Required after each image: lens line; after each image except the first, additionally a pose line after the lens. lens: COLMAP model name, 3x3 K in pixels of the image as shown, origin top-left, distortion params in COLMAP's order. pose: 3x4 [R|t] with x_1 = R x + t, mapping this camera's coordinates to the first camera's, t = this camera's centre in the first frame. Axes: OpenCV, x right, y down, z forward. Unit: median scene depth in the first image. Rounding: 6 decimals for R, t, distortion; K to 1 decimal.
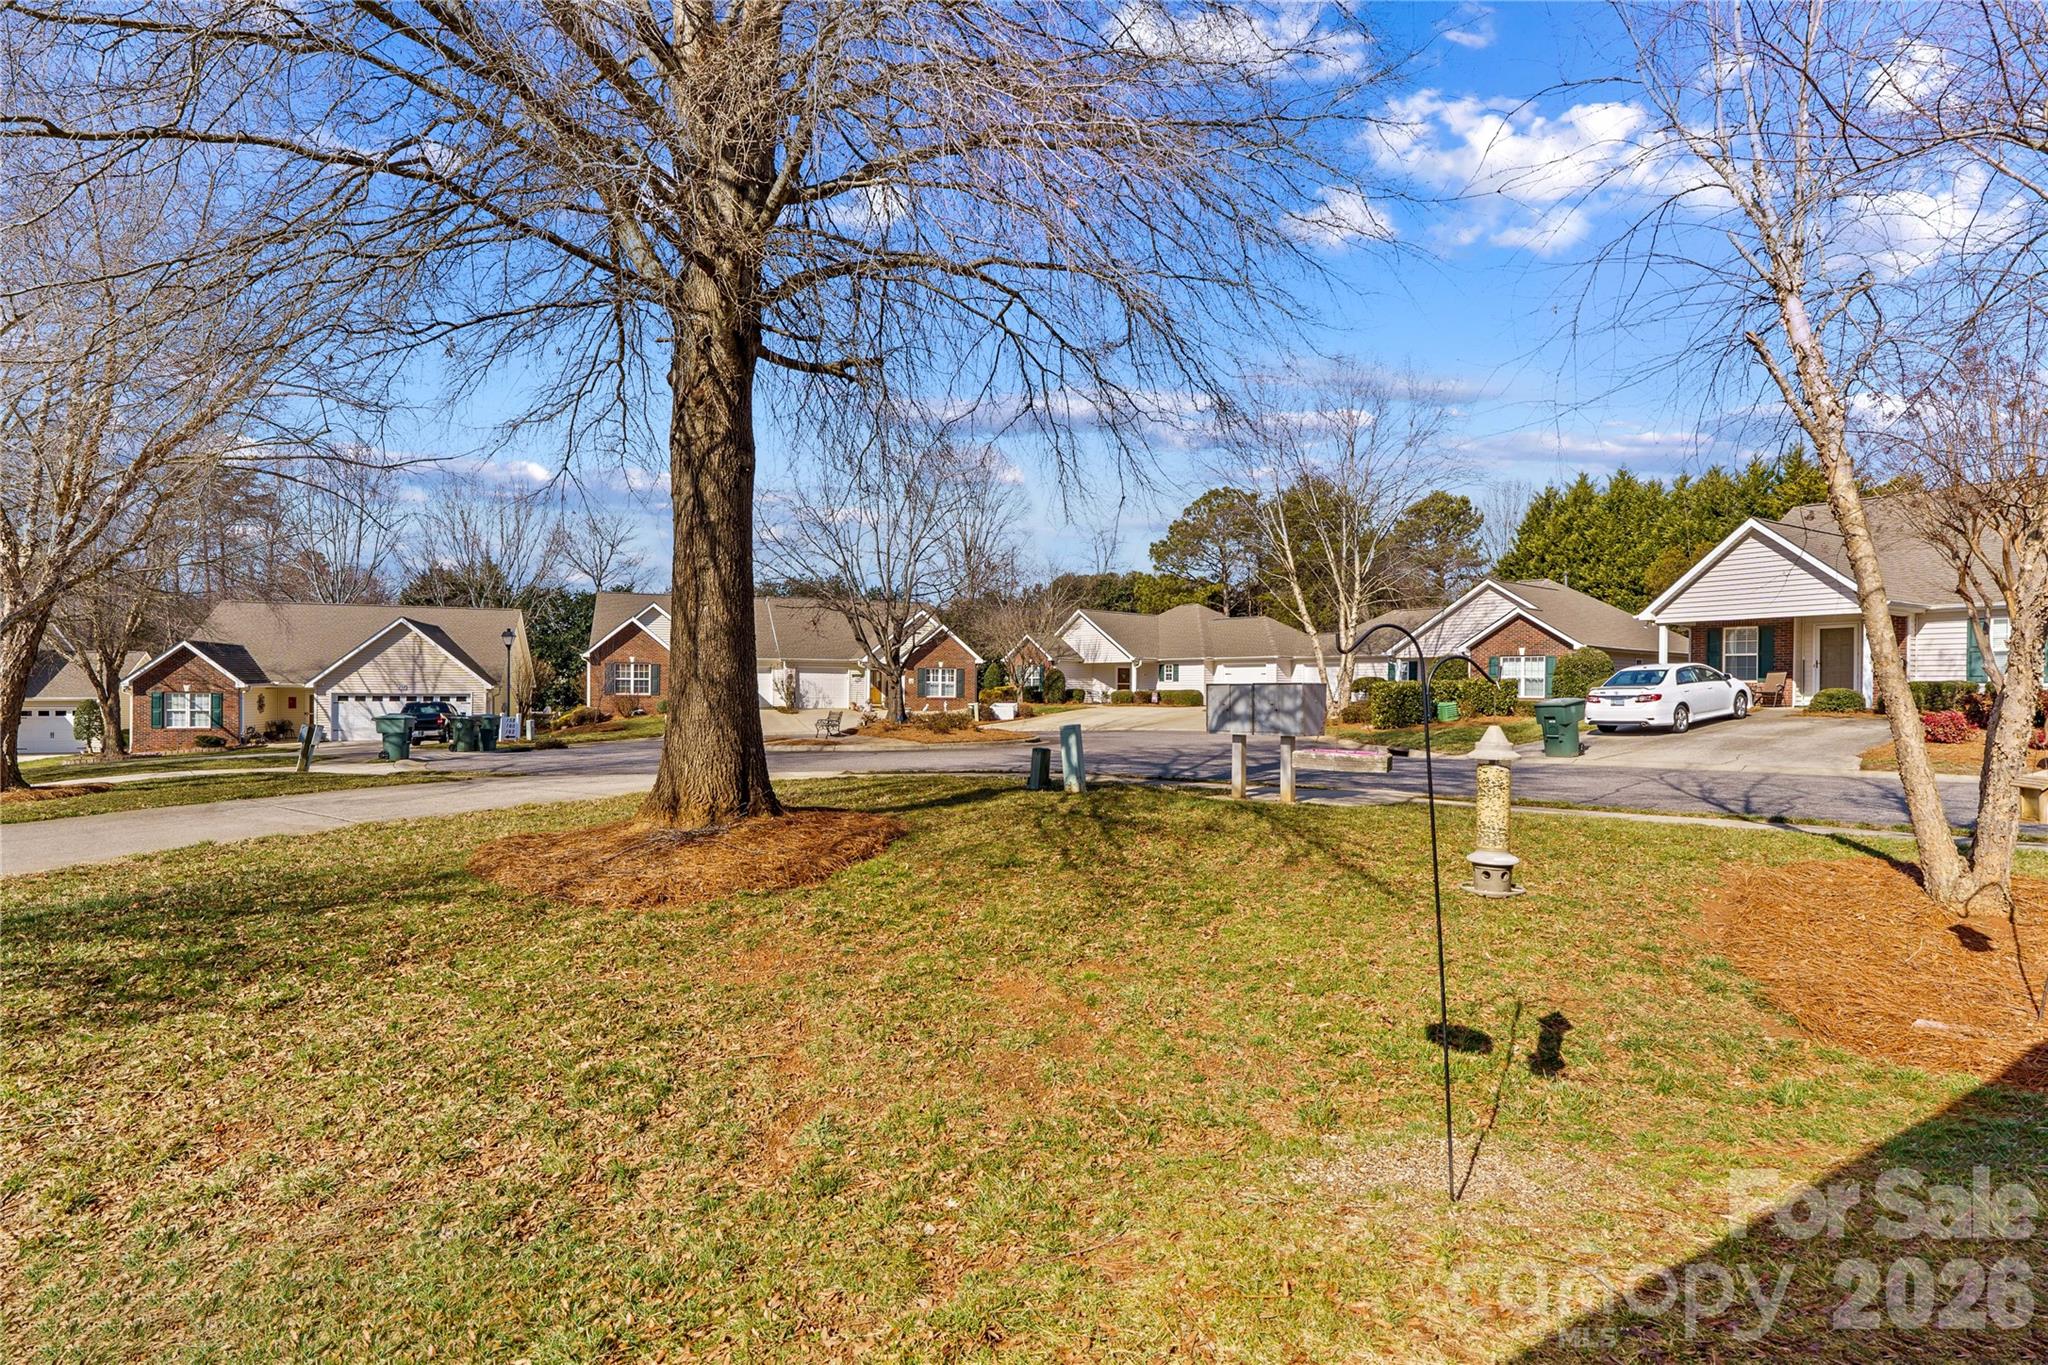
lens RADIAL K [[930.5, 0, 975.8], [0, 930.5, 691.3], [0, 0, 1]] dist [-0.010507, 0.004297]
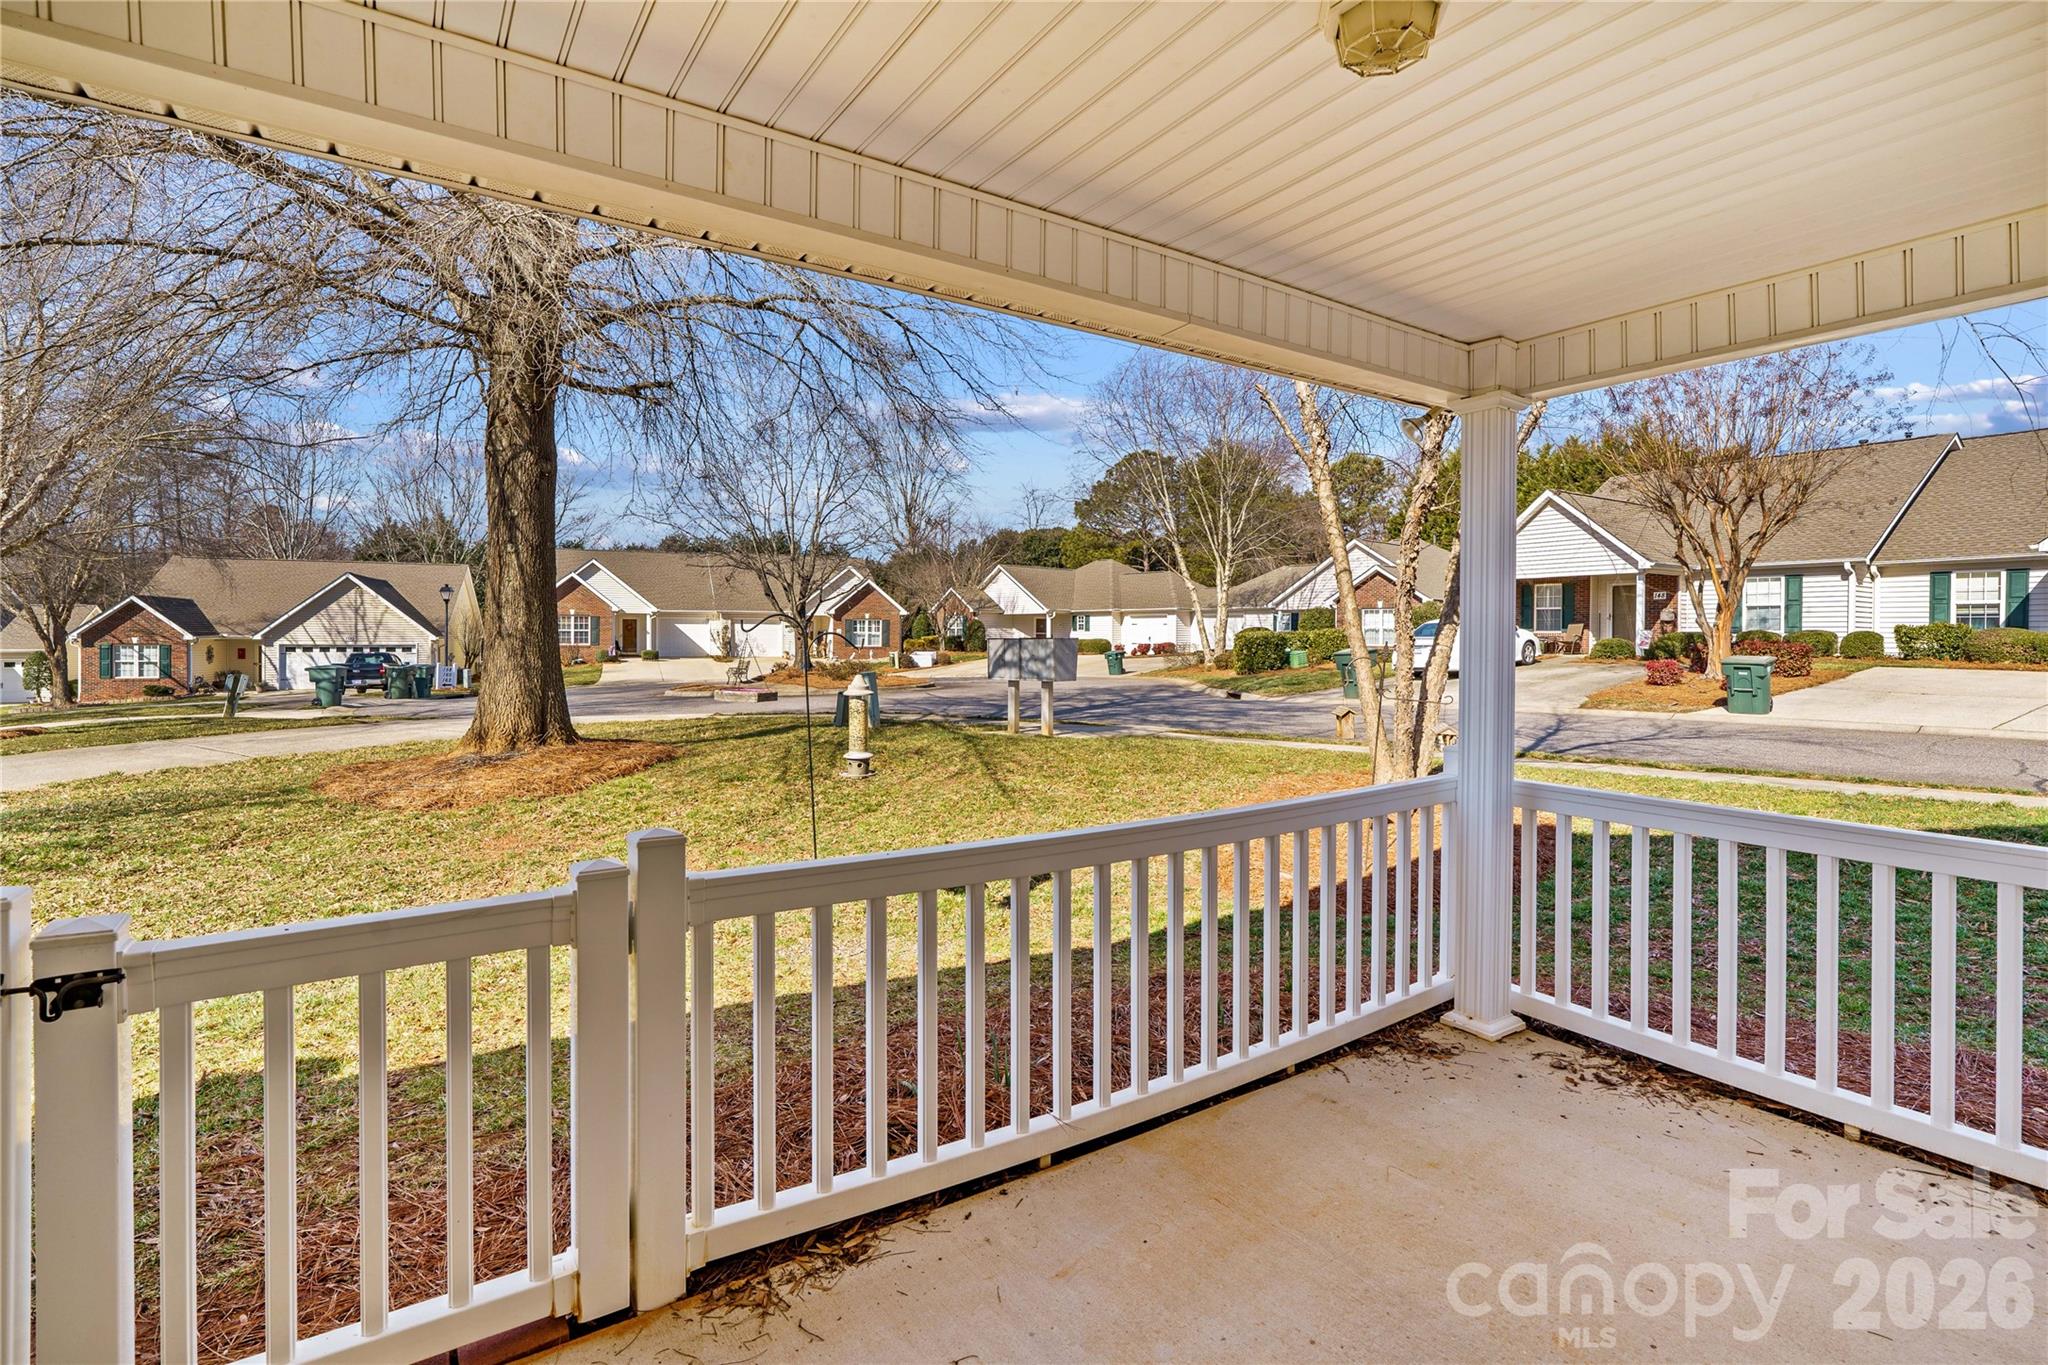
lens RADIAL K [[930.5, 0, 1024.4], [0, 930.5, 639.3], [0, 0, 1]] dist [-0.010507, 0.004297]
pose [[0.999036, -0.002441, 0.043835, 0.112787], [0.002372, 0.999996, 0.001629, -0.003722], [-0.043839, -0.001523, 0.999037, -0.096417]]
